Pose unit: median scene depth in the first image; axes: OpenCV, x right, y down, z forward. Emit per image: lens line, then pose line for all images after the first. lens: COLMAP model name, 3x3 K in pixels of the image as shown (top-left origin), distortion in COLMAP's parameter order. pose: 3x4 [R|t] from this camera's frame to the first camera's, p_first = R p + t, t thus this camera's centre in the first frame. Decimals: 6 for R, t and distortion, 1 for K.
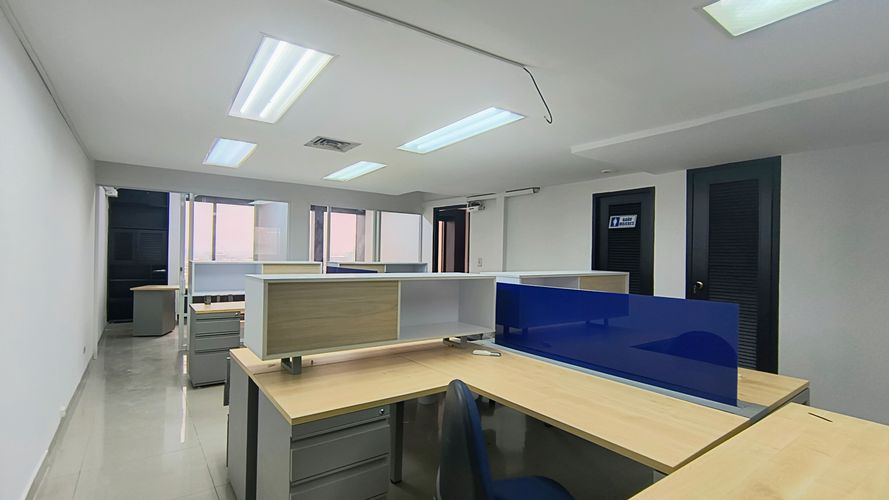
lens RADIAL K [[408.8, 0, 446.3], [0, 408.8, 251.8], [0, 0, 1]] dist [0.001147, -0.000021]
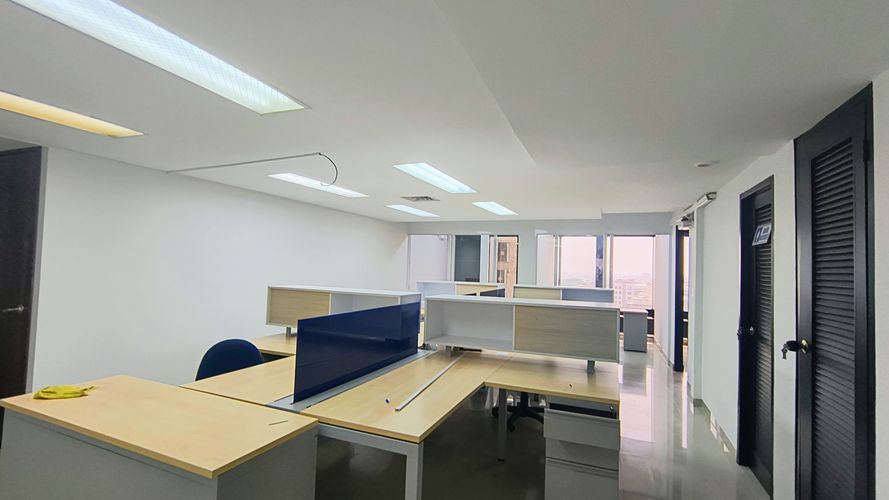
lens RADIAL K [[408.8, 0, 446.3], [0, 408.8, 251.8], [0, 0, 1]] dist [0.001147, -0.000021]
pose [[0.521201, -0.034762, -0.852726, 0.832871], [-0.015972, 0.998598, -0.050471, -0.008540], [0.853284, 0.039925, 0.519915, 0.305026]]
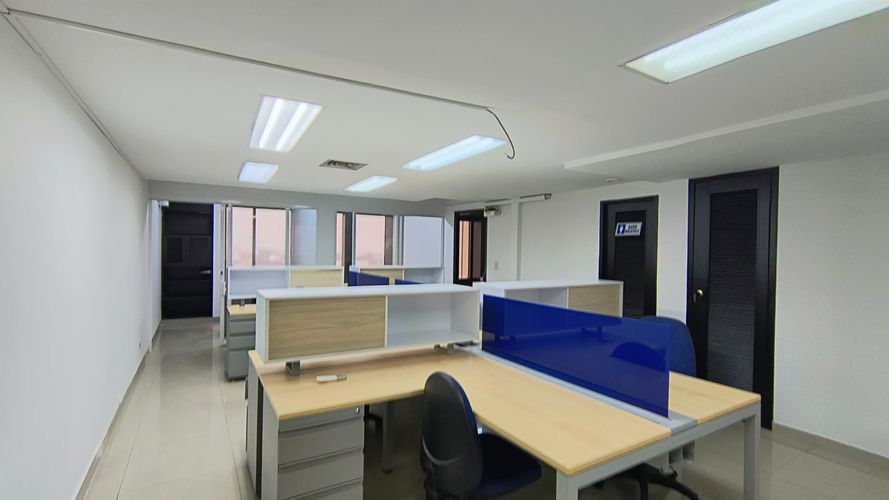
lens RADIAL K [[410.3, 0, 444.5], [0, 410.3, 250.0], [0, 0, 1]] dist [-0.001056, -0.000039]
pose [[0.995245, -0.003463, -0.097340, 0.088257], [0.004126, 0.999970, 0.006613, -0.035255], [0.097314, -0.006983, 0.995229, -0.067939]]
